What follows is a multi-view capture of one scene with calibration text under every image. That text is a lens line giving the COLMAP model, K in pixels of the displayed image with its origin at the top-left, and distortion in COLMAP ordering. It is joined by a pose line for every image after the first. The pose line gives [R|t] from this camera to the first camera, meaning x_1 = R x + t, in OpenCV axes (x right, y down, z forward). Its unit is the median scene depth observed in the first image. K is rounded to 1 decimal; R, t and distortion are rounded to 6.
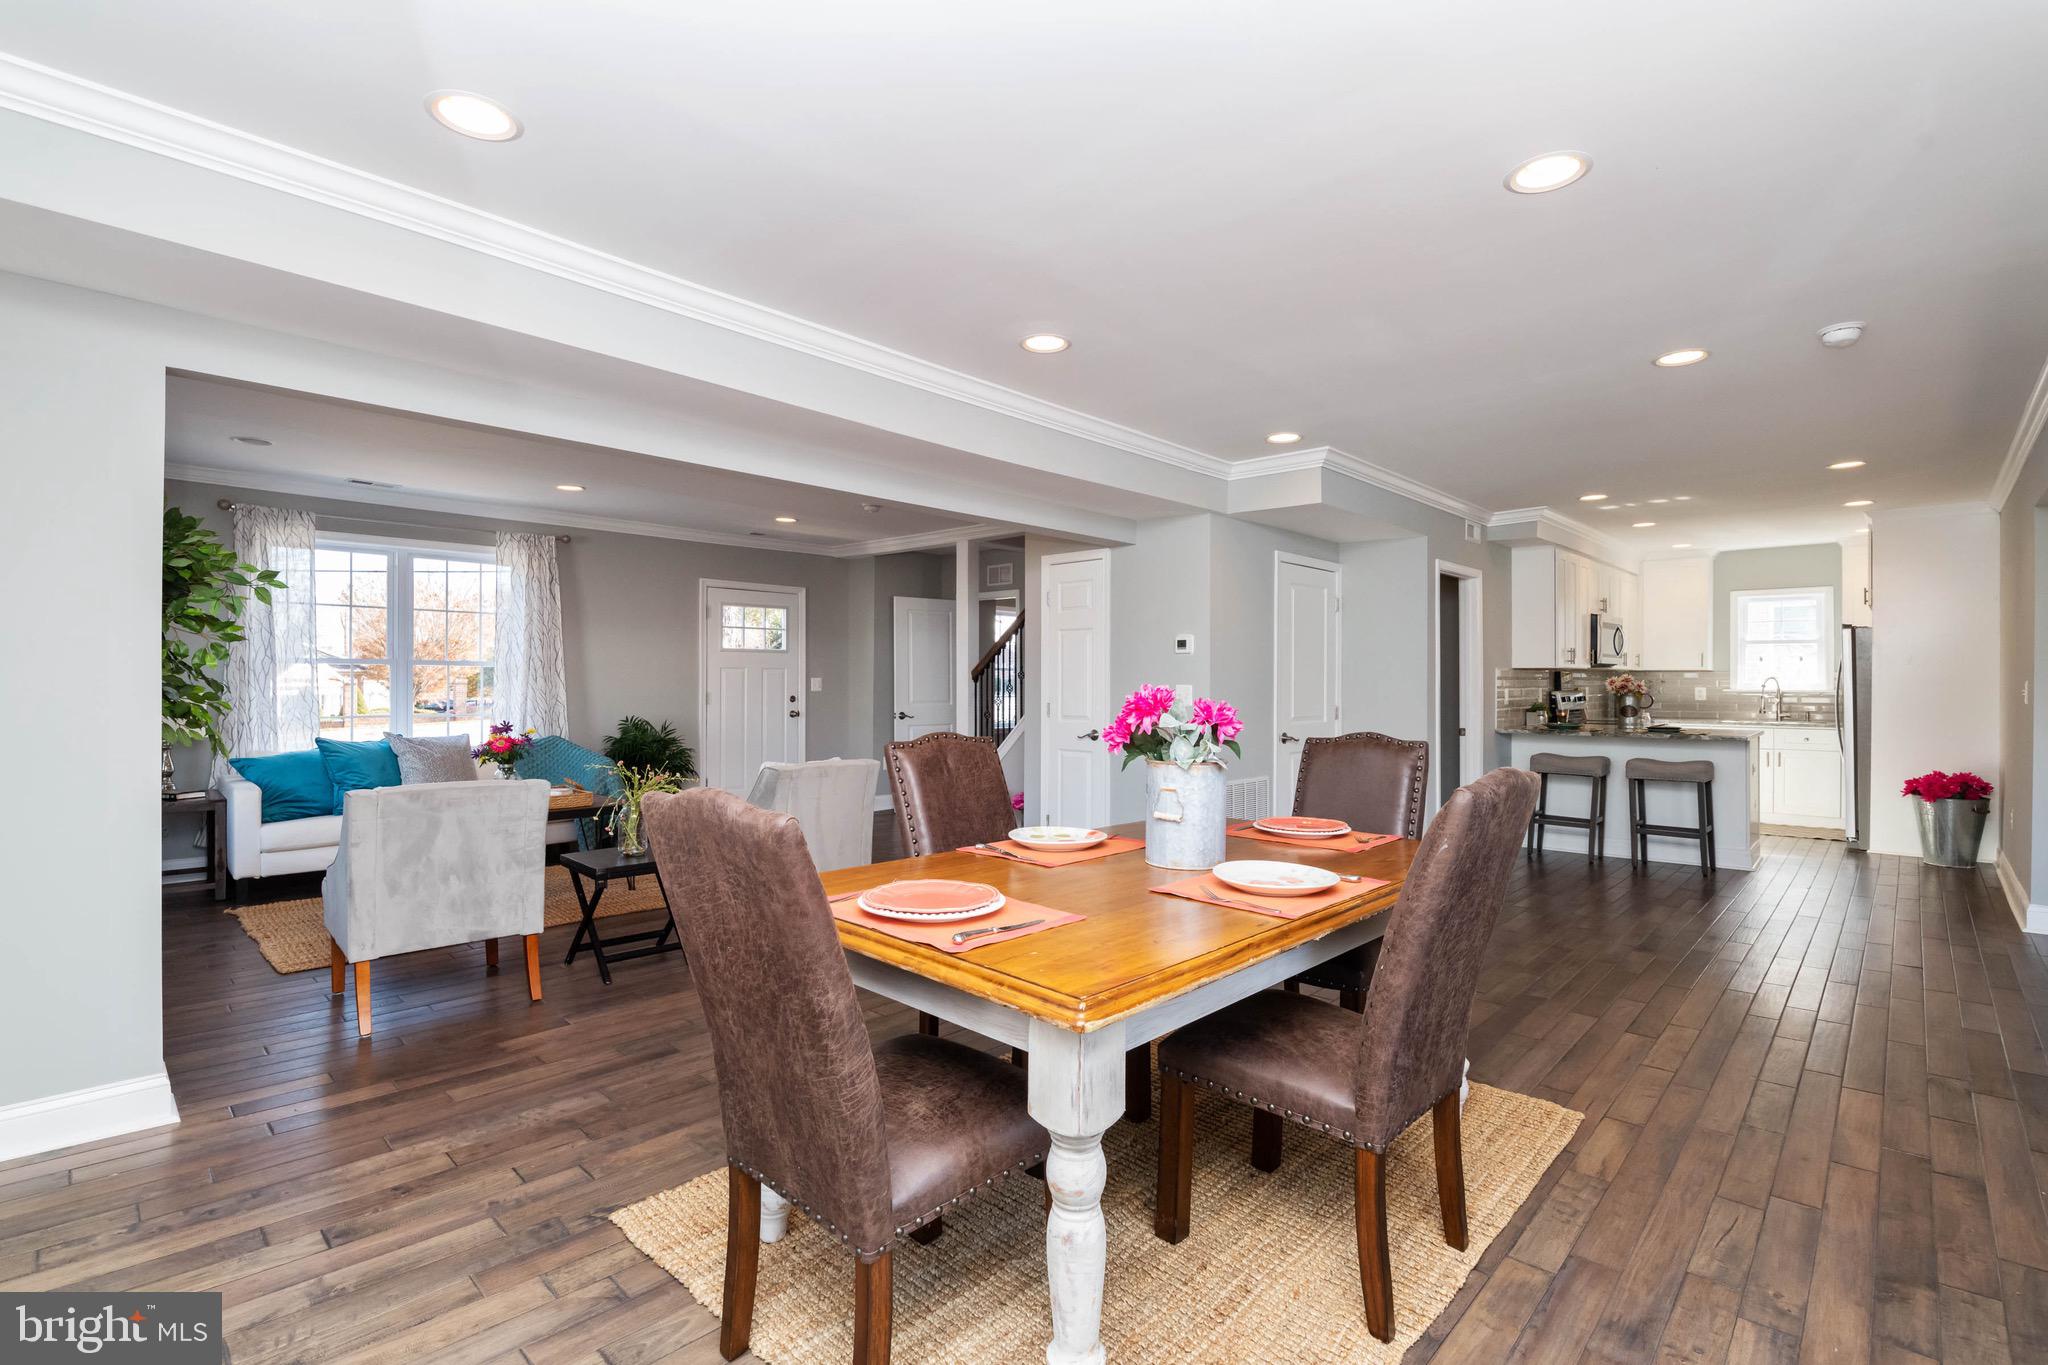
lens RADIAL K [[914.6, 0, 1040.9], [0, 914.6, 681.2], [0, 0, 1]] dist [0.006482, -0.005128]
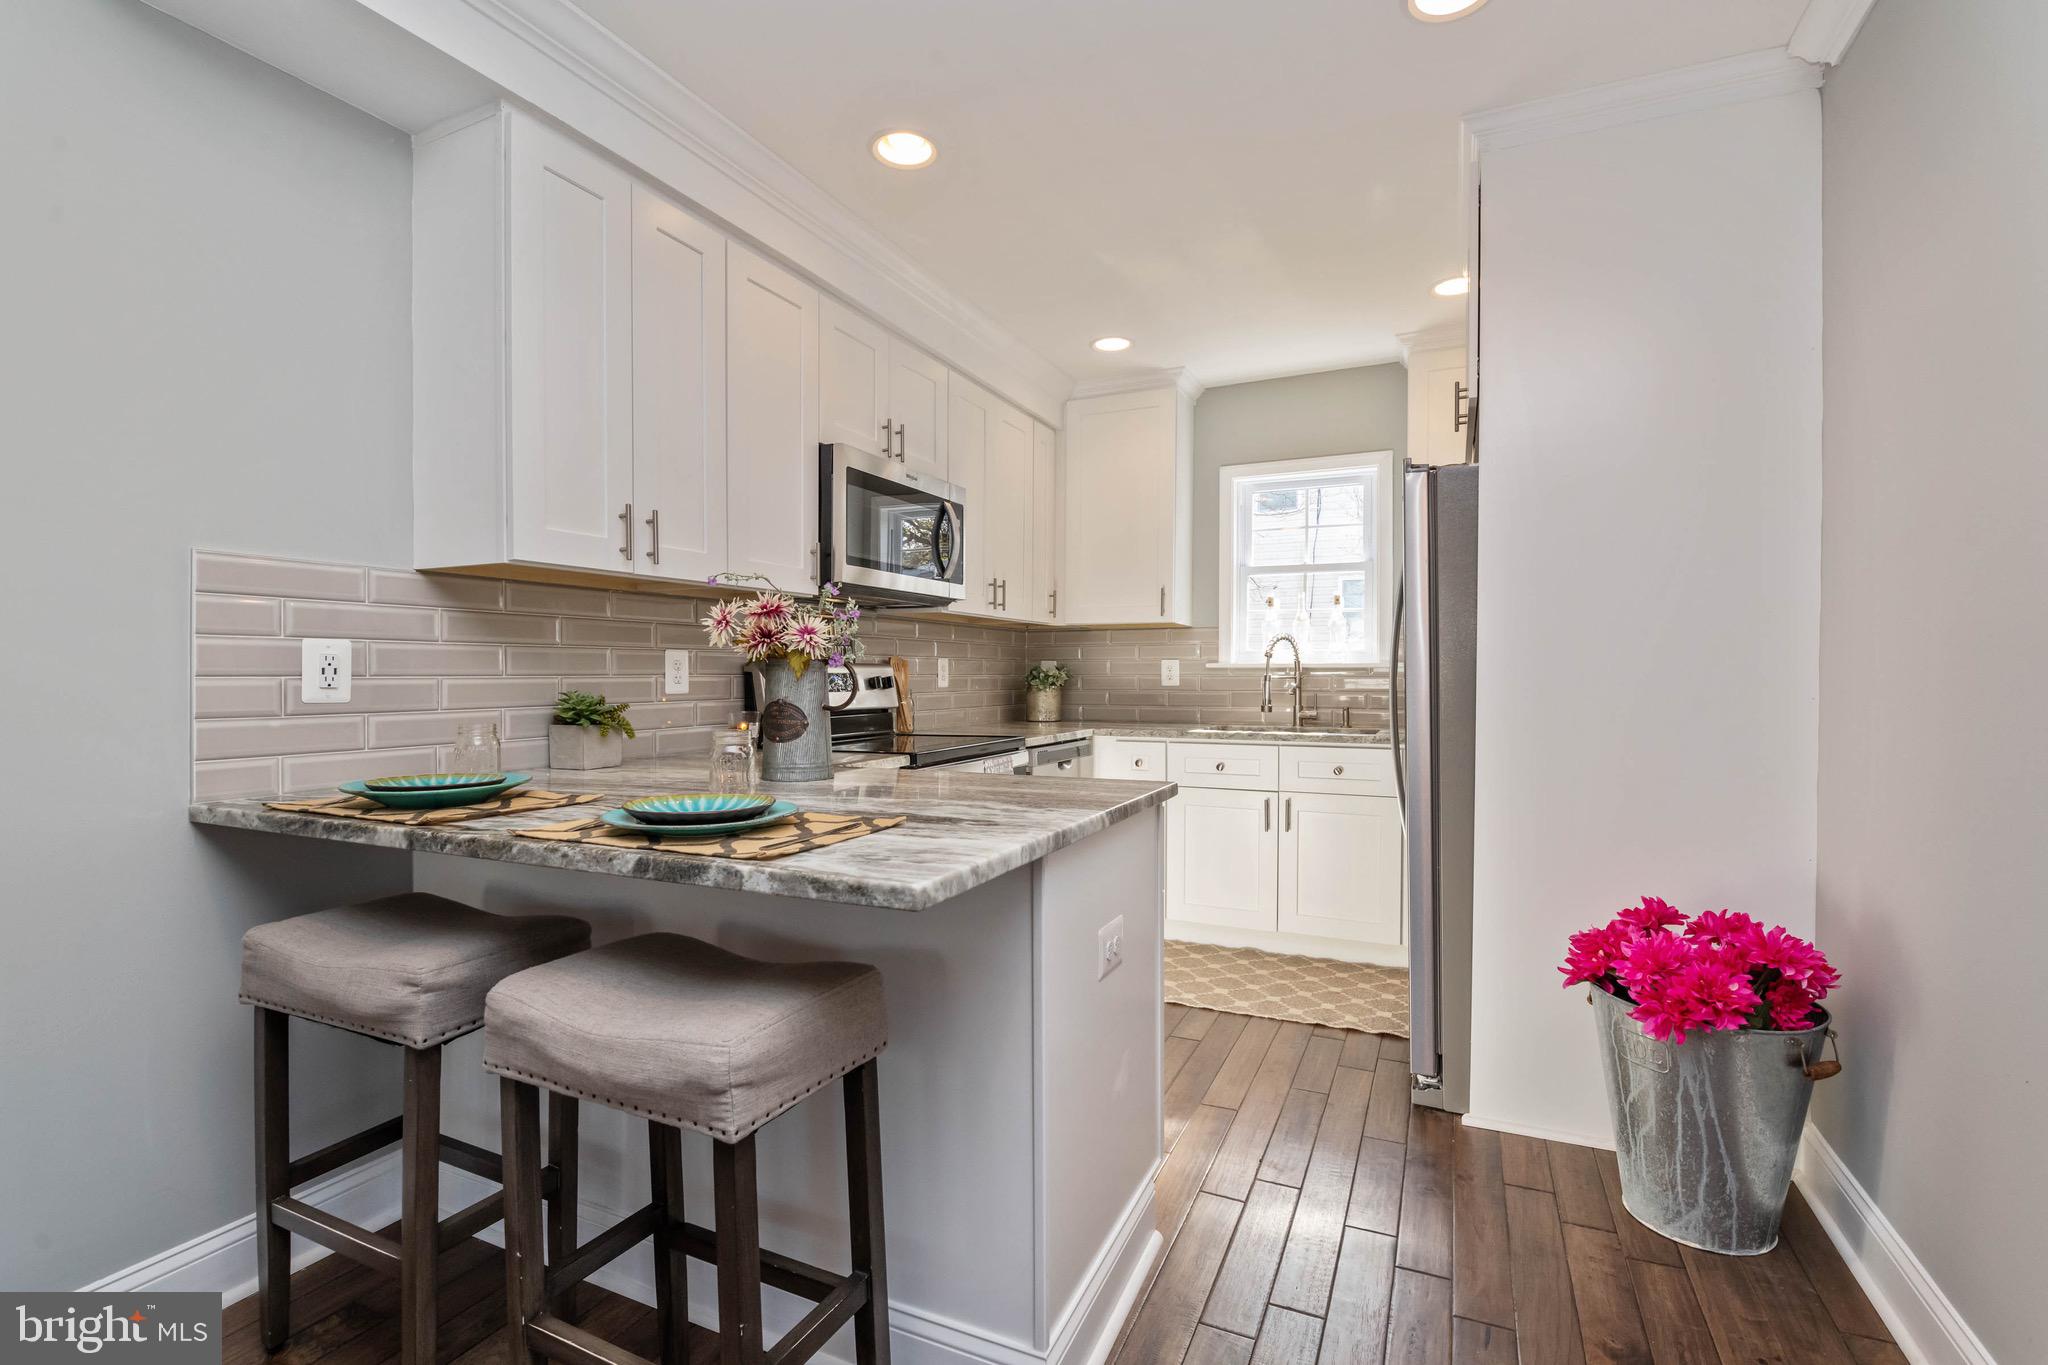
lens RADIAL K [[914.6, 0, 1028.6], [0, 914.6, 684.1], [0, 0, 1]] dist [0.006482, -0.005128]
pose [[0.944935, -0.003599, 0.327239, 0.610853], [0.000886, 0.999964, 0.008440, 0.018951], [-0.327257, -0.007685, 0.944904, 0.701326]]
